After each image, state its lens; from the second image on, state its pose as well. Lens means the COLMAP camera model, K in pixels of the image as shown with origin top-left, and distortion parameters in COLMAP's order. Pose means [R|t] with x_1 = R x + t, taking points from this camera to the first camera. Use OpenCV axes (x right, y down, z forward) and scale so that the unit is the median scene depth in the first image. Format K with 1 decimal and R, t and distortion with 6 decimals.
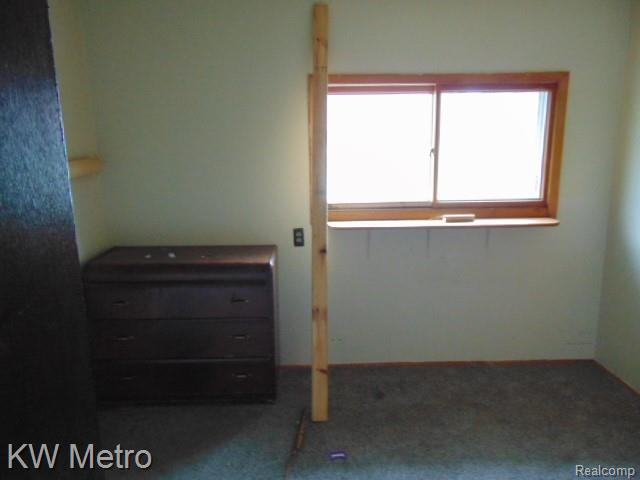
lens RADIAL K [[478.0, 0, 320.5], [0, 478.0, 238.9], [0, 0, 1]] dist [-0.009288, 0.040147]
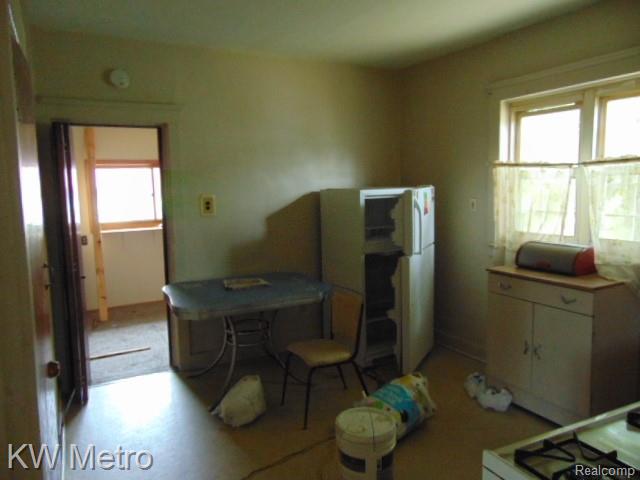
lens RADIAL K [[478.0, 0, 318.4], [0, 478.0, 239.4], [0, 0, 1]] dist [-0.009288, 0.040147]
pose [[0.898761, -0.067437, 0.433222, -0.039845], [0.115242, 0.989692, -0.085021, 0.314062], [-0.423023, 0.126339, 0.897268, -1.352017]]
